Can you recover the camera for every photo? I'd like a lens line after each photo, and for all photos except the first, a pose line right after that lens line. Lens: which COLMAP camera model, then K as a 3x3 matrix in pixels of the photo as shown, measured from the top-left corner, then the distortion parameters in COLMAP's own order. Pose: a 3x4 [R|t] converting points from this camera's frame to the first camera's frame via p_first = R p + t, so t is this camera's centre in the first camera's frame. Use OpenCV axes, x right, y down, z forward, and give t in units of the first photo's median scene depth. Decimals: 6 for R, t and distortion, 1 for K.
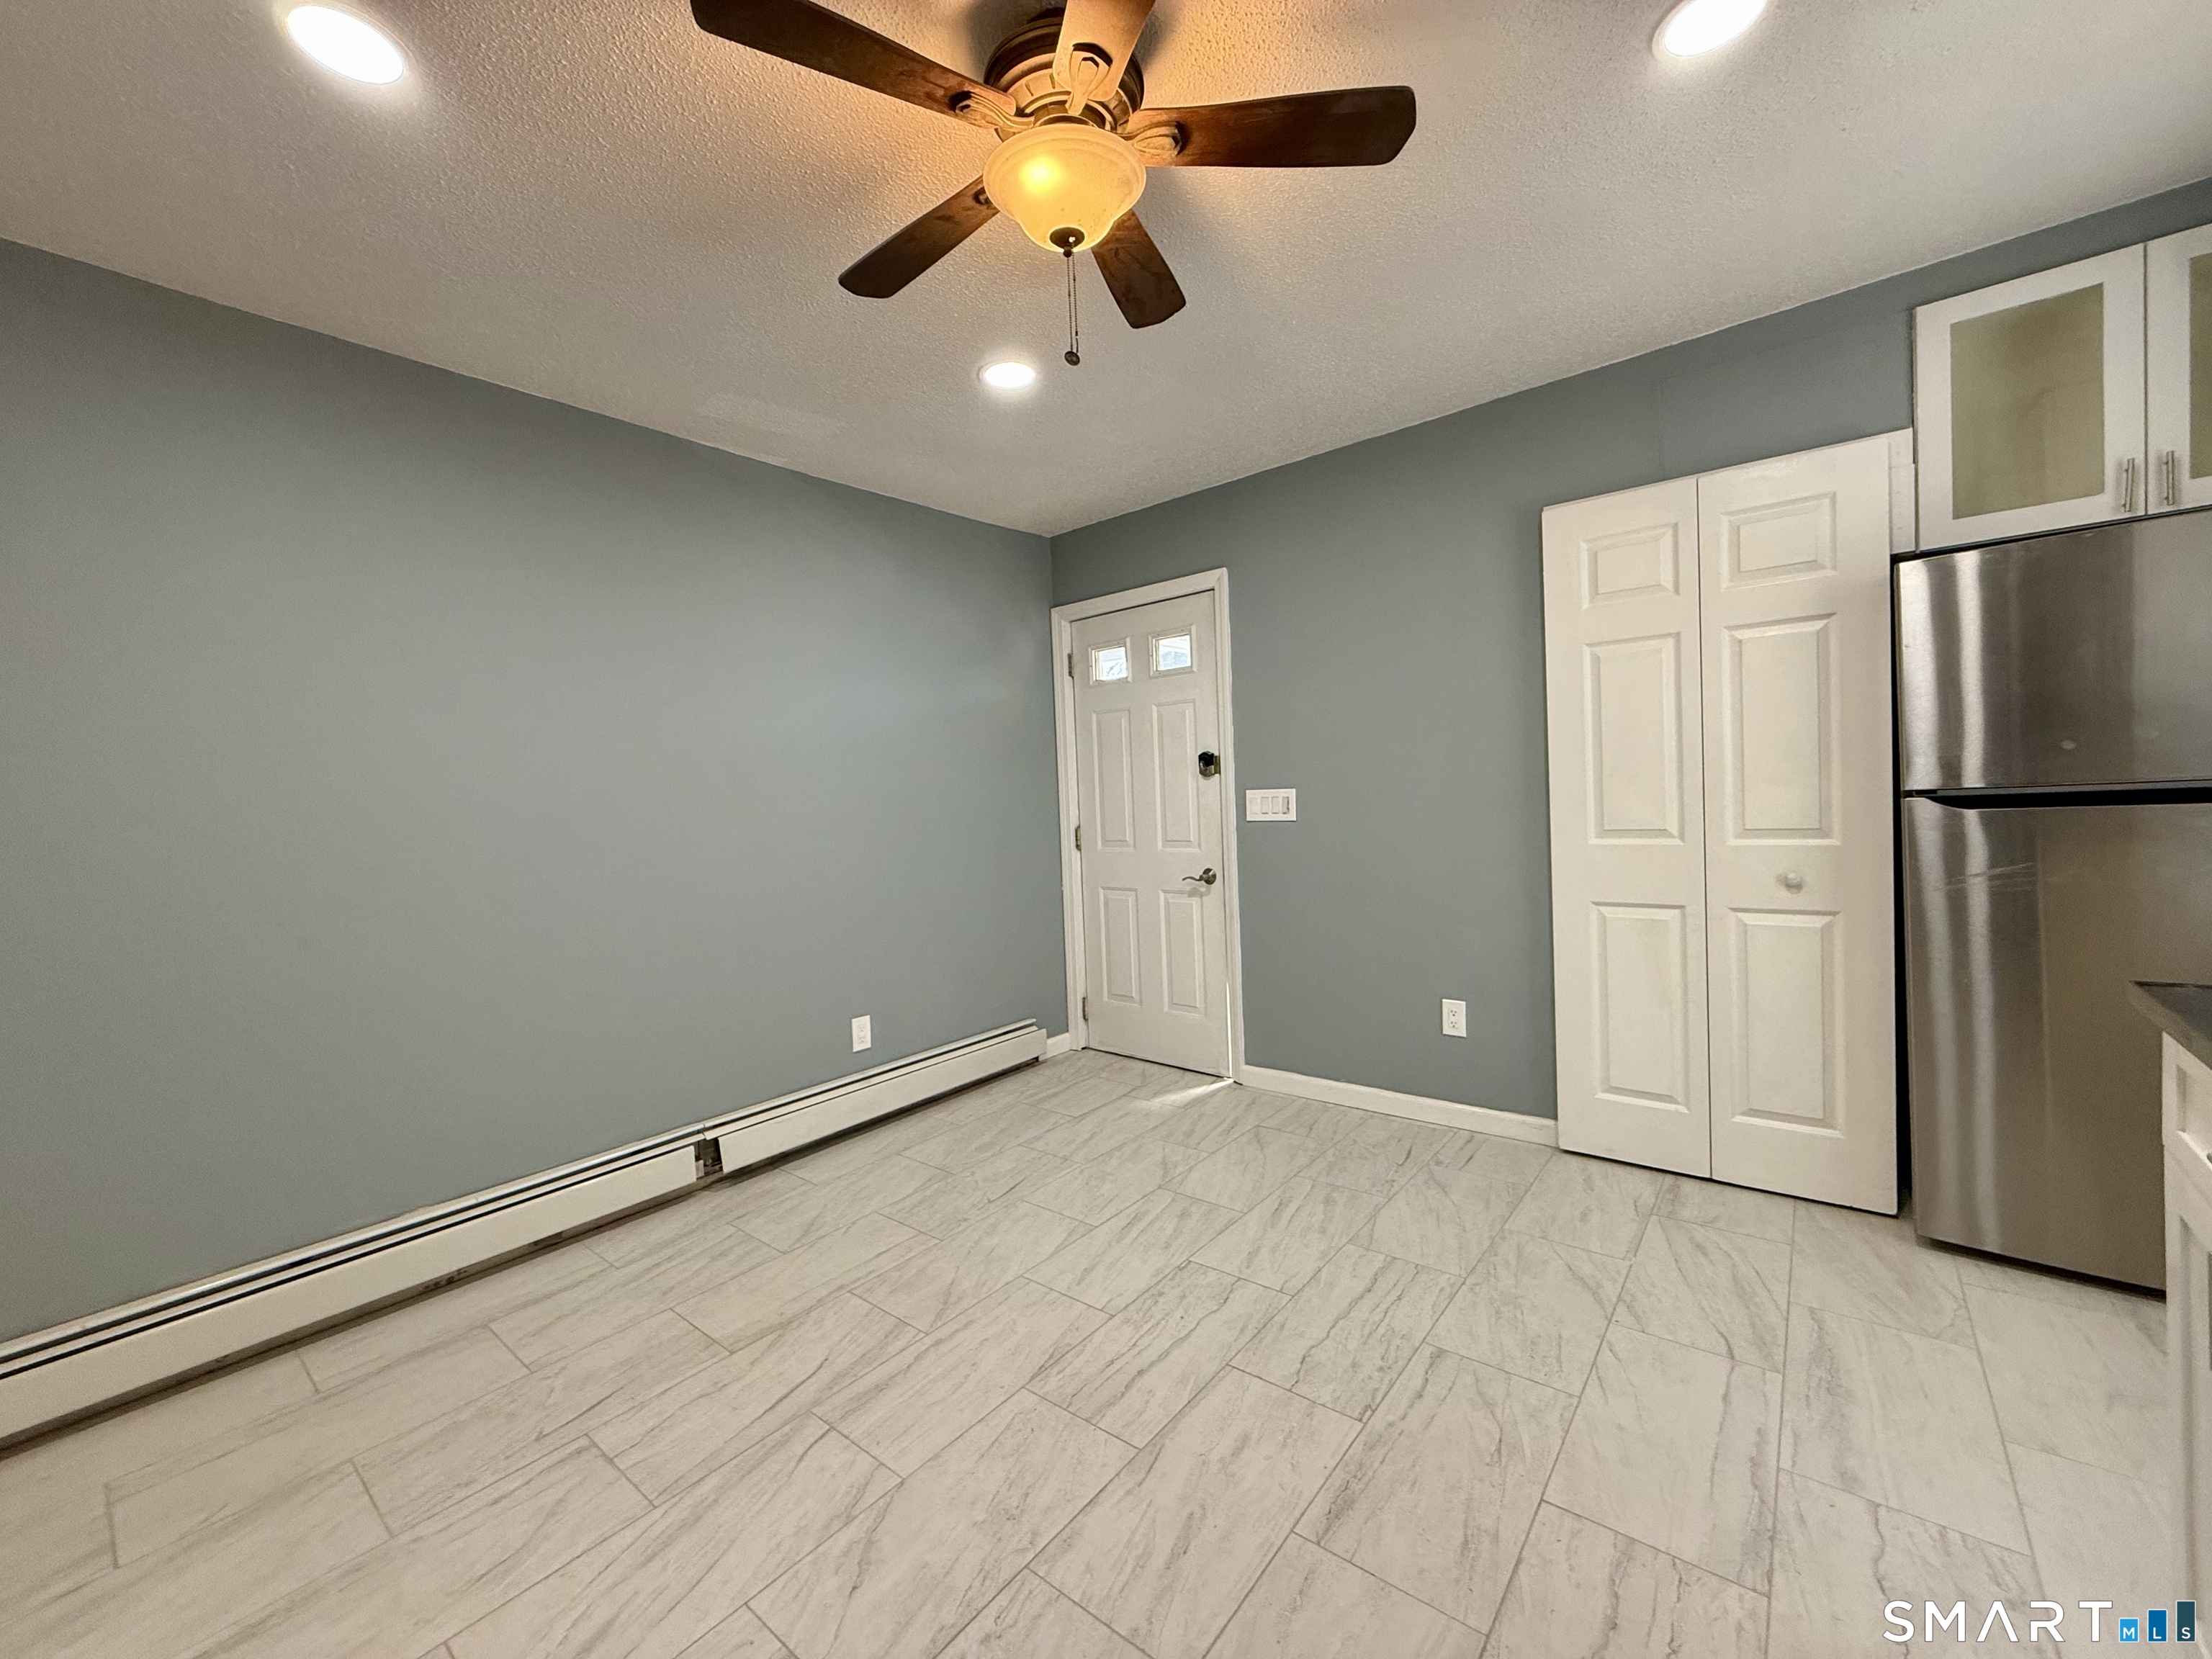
lens RADIAL K [[878.8, 0, 1103.0], [0, 878.8, 827.4], [0, 0, 1]] dist [0.000491, -0.000003]
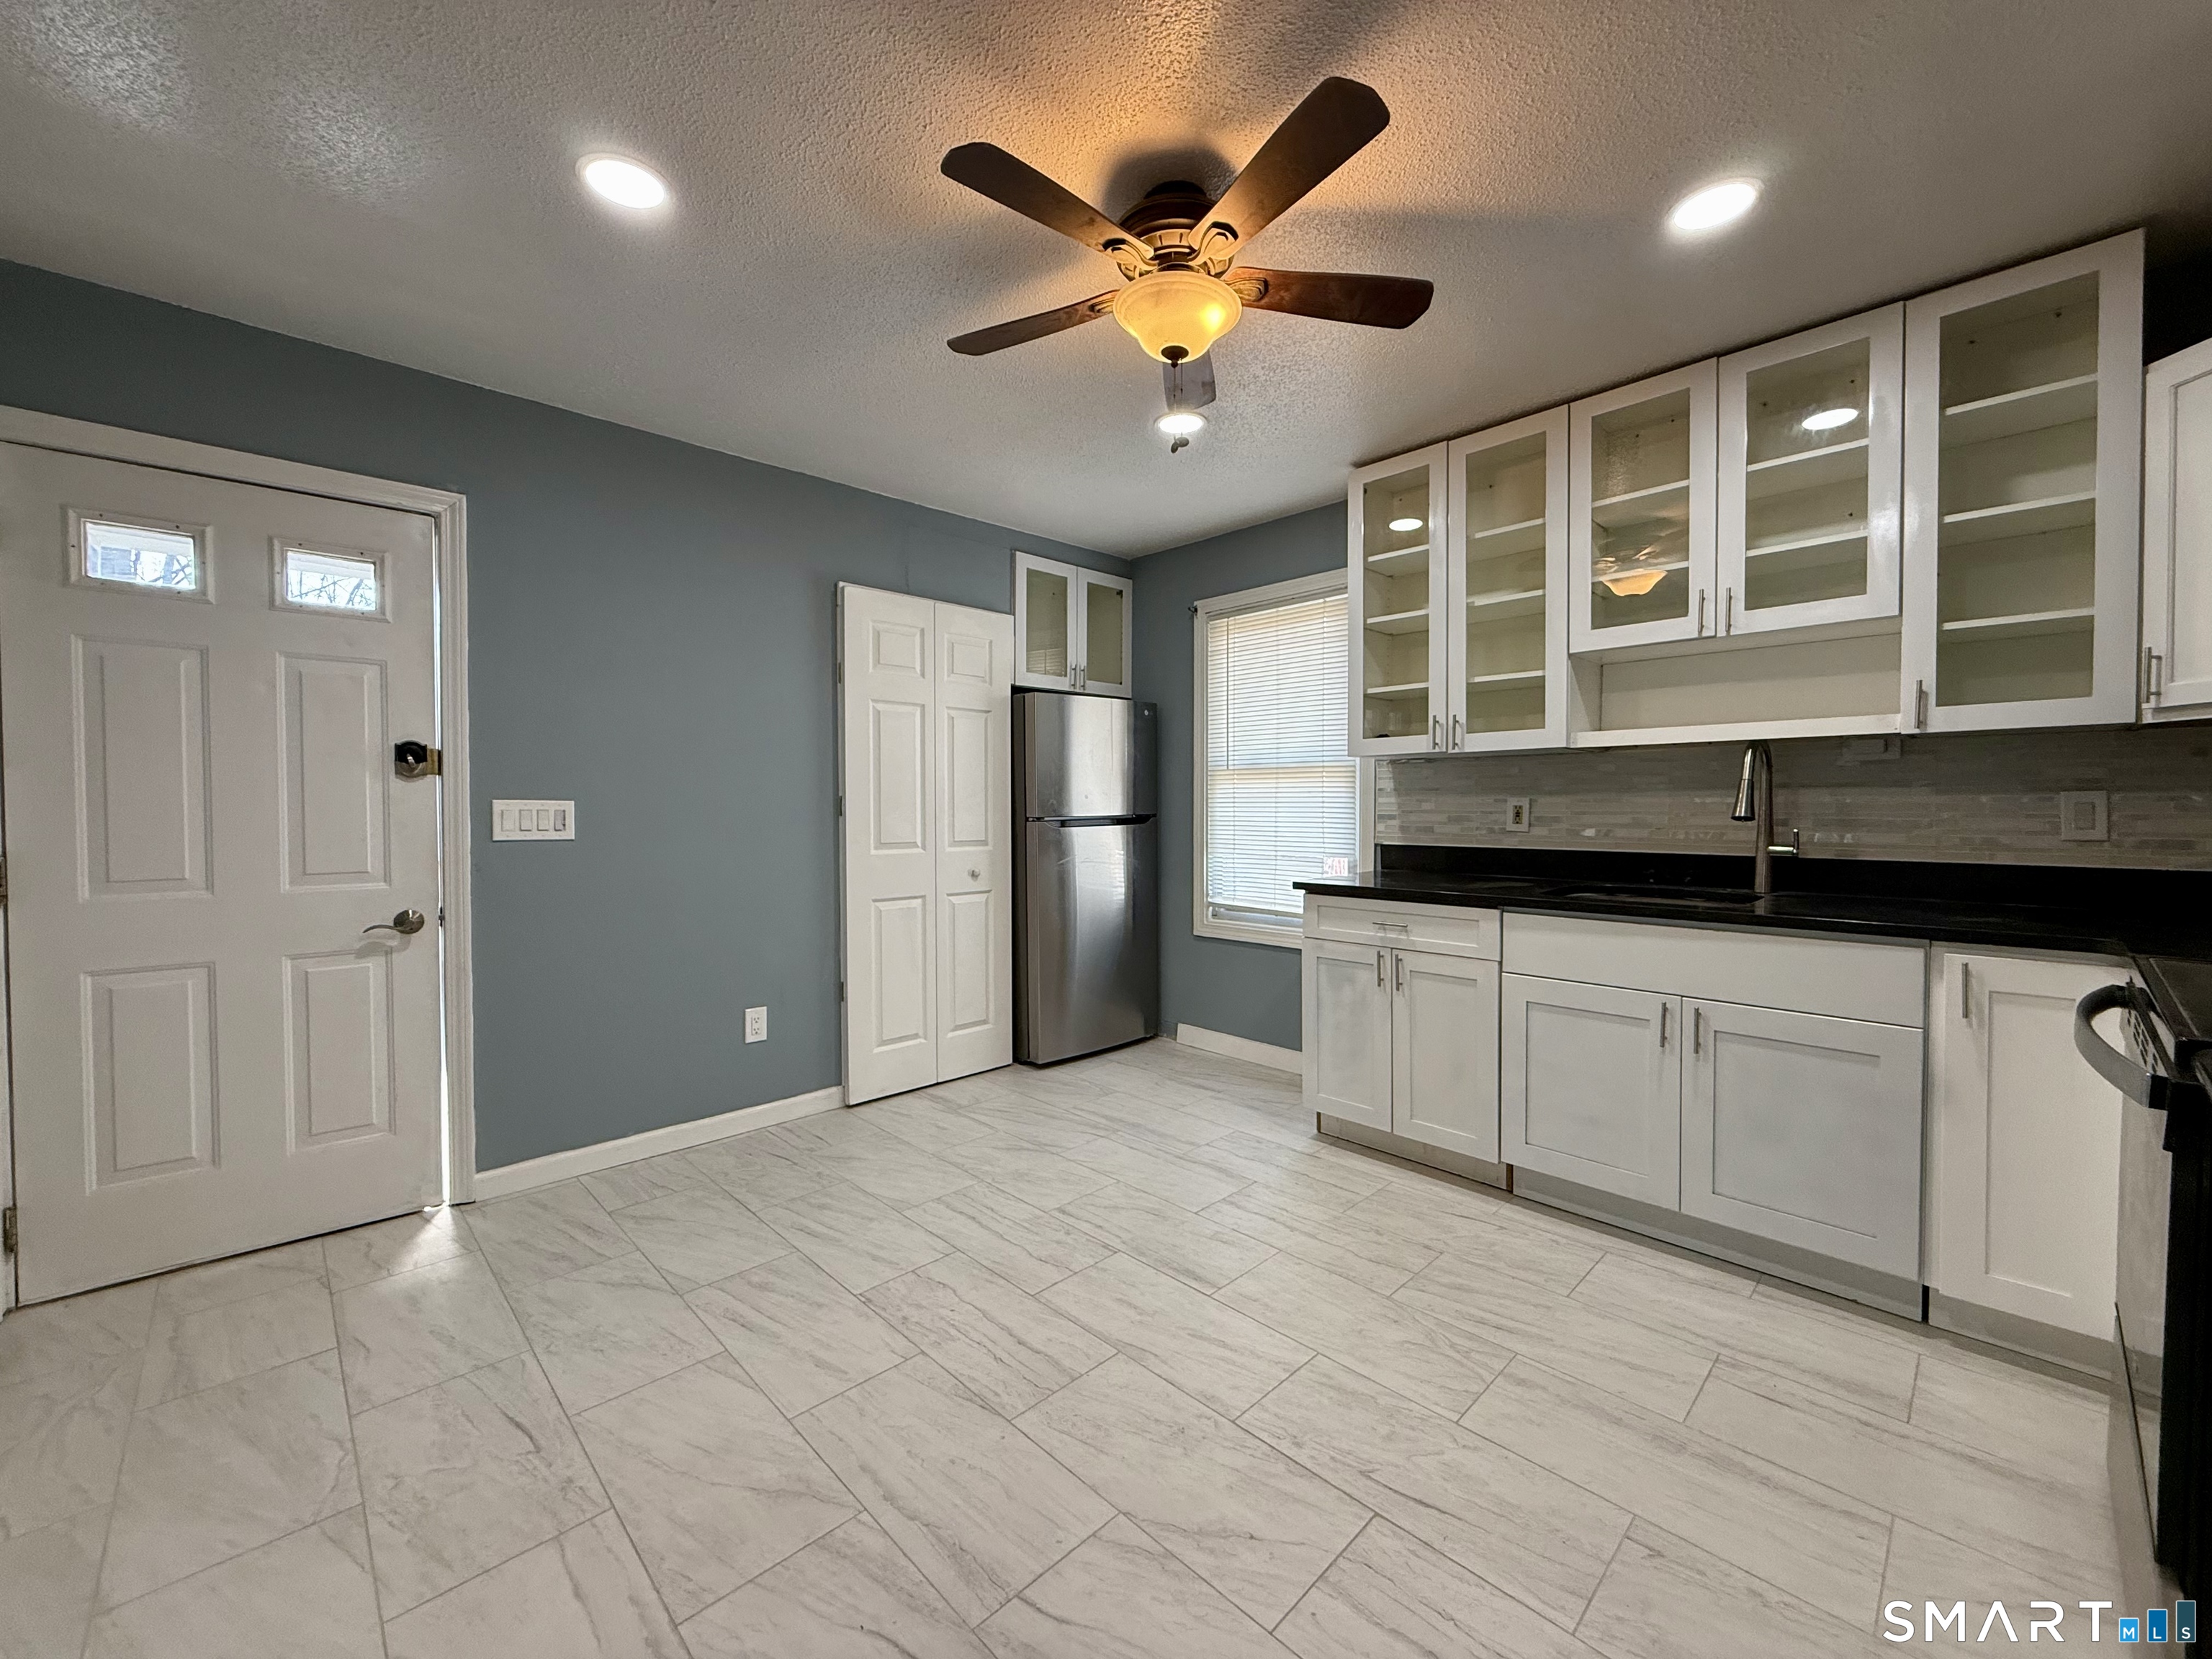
lens RADIAL K [[878.8, 0, 1103.0], [0, 878.8, 827.4], [0, 0, 1]] dist [0.000491, -0.000003]
pose [[0.116077, 0.019399, 0.993051, -0.743348], [0.031770, 0.999225, -0.023233, 0.021955], [-0.992732, 0.034246, 0.115371, 0.562210]]
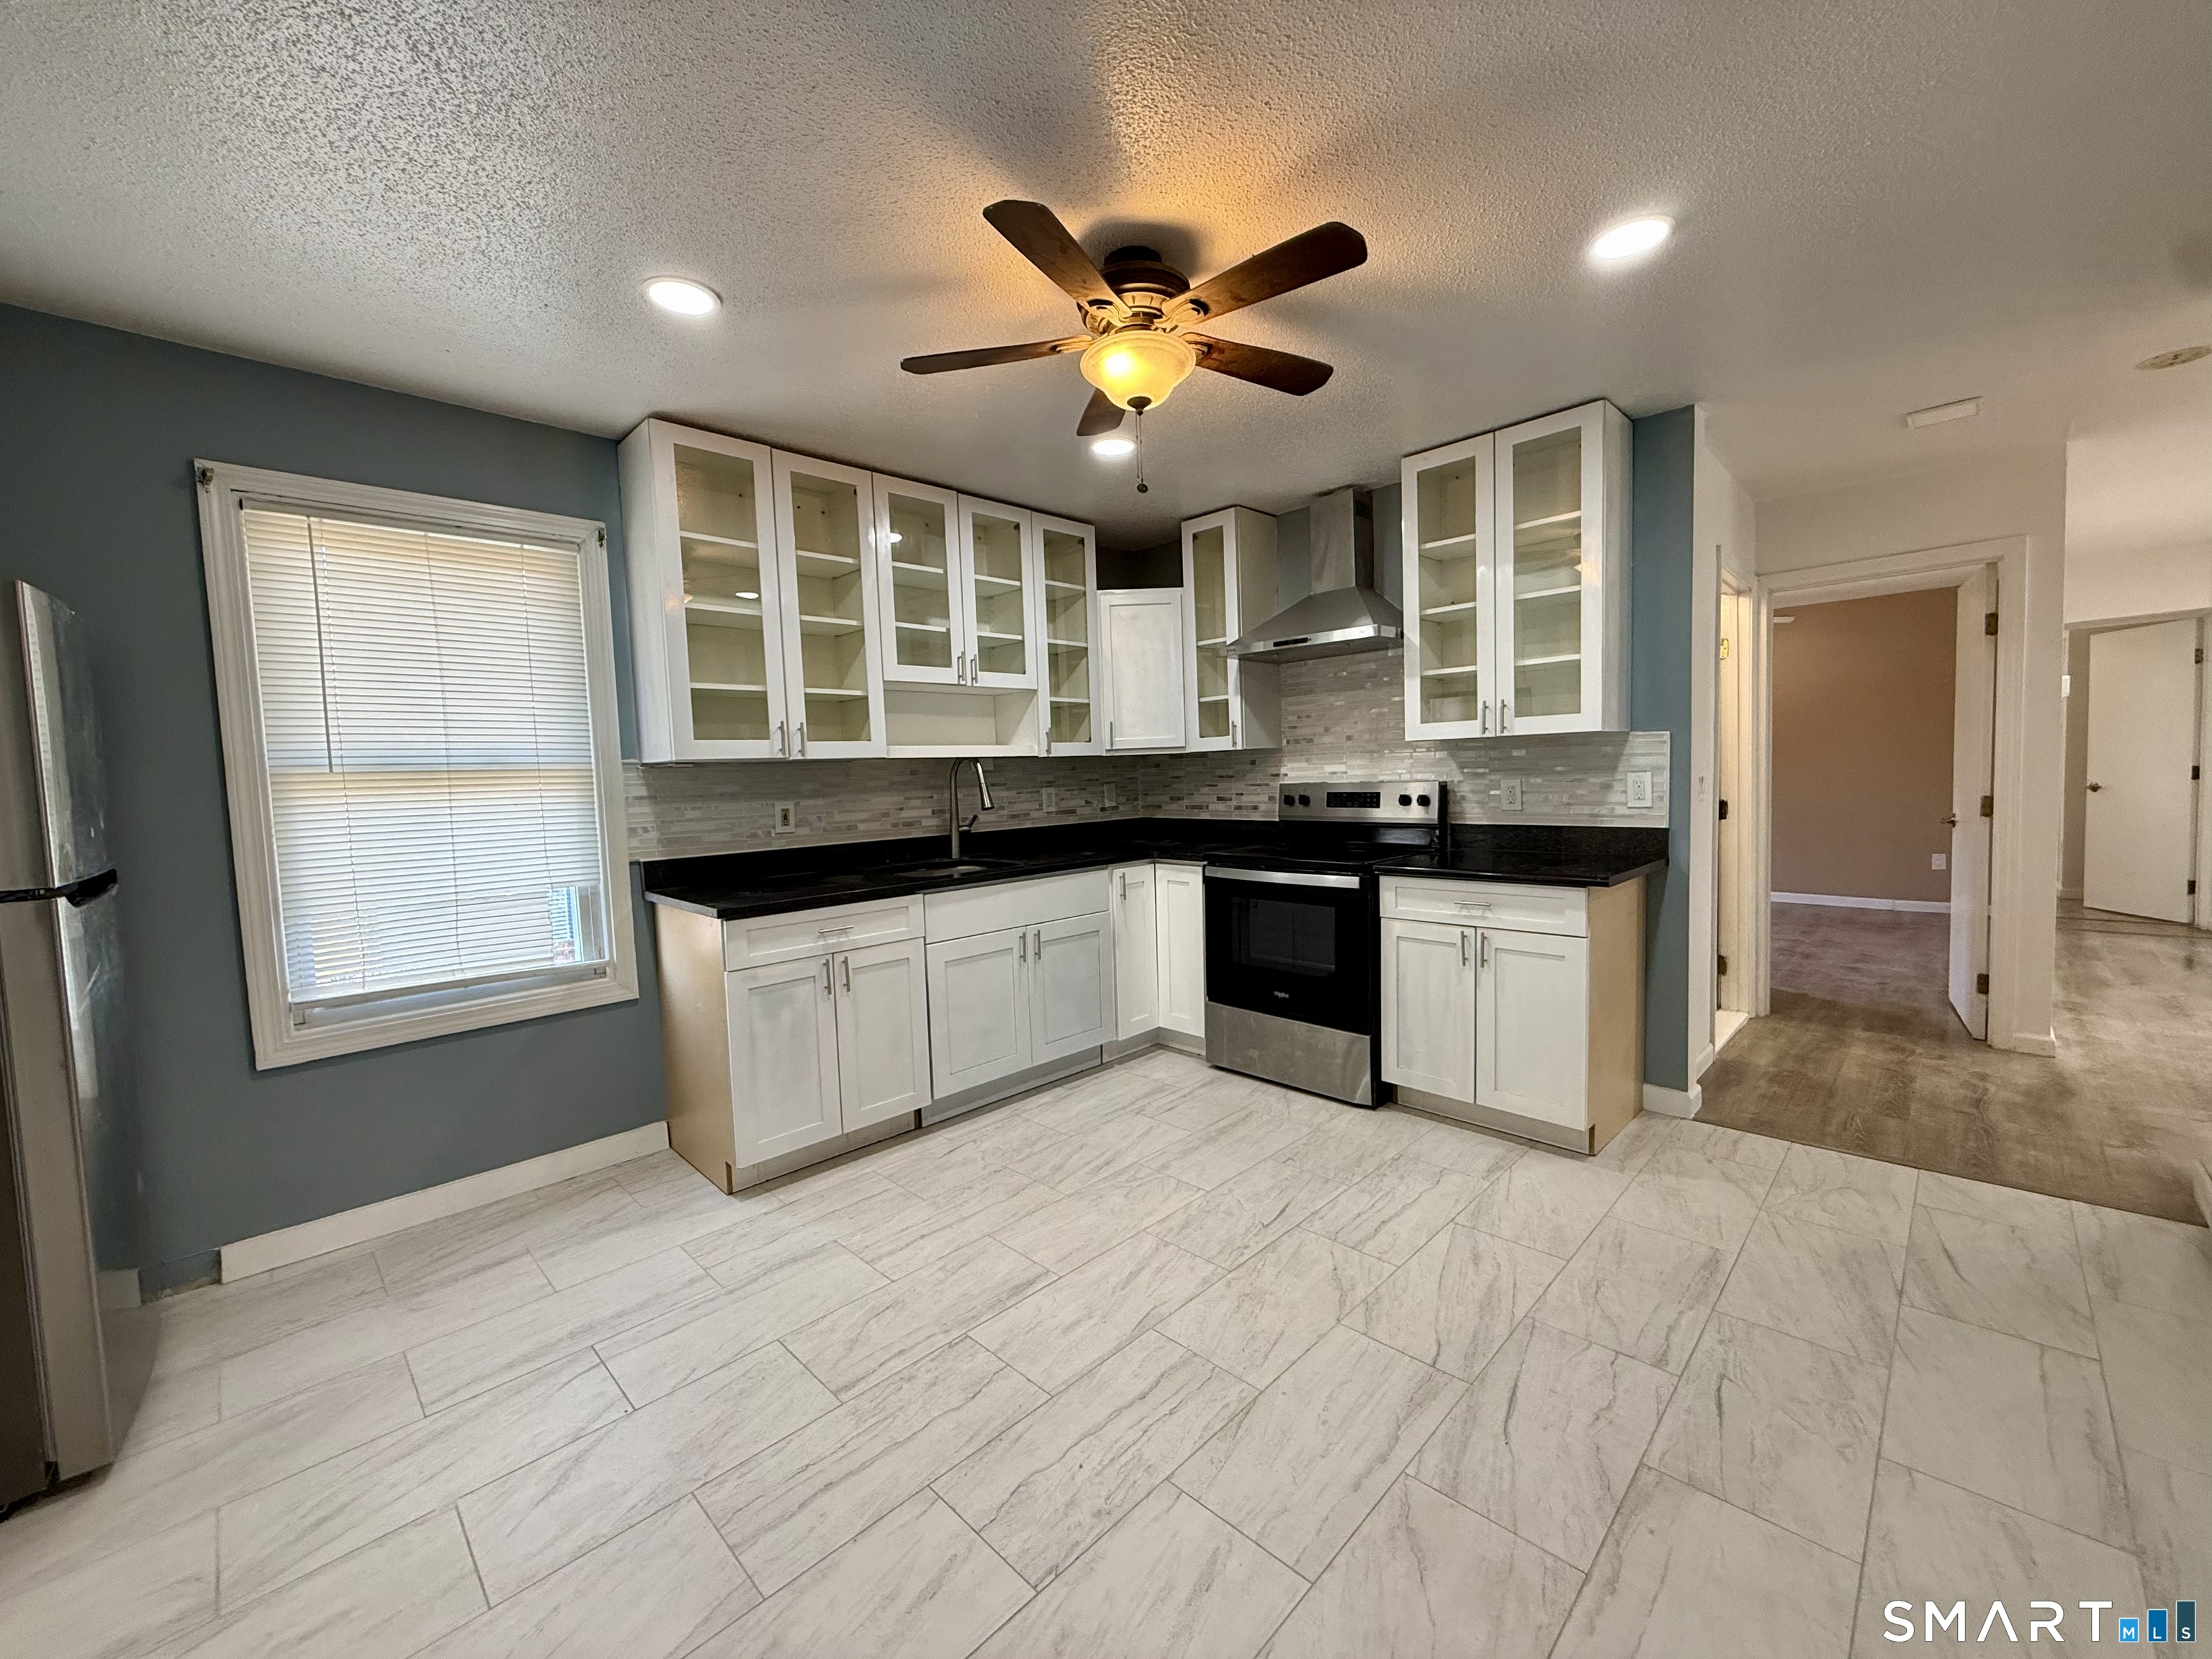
lens RADIAL K [[878.8, 0, 1103.0], [0, 878.8, 827.4], [0, 0, 1]] dist [0.000491, -0.000003]
pose [[-0.992071, 0.072741, 0.102485, -0.044248], [0.082278, 0.992342, 0.092133, -0.075758], [-0.094998, 0.099835, -0.990459, 1.412742]]
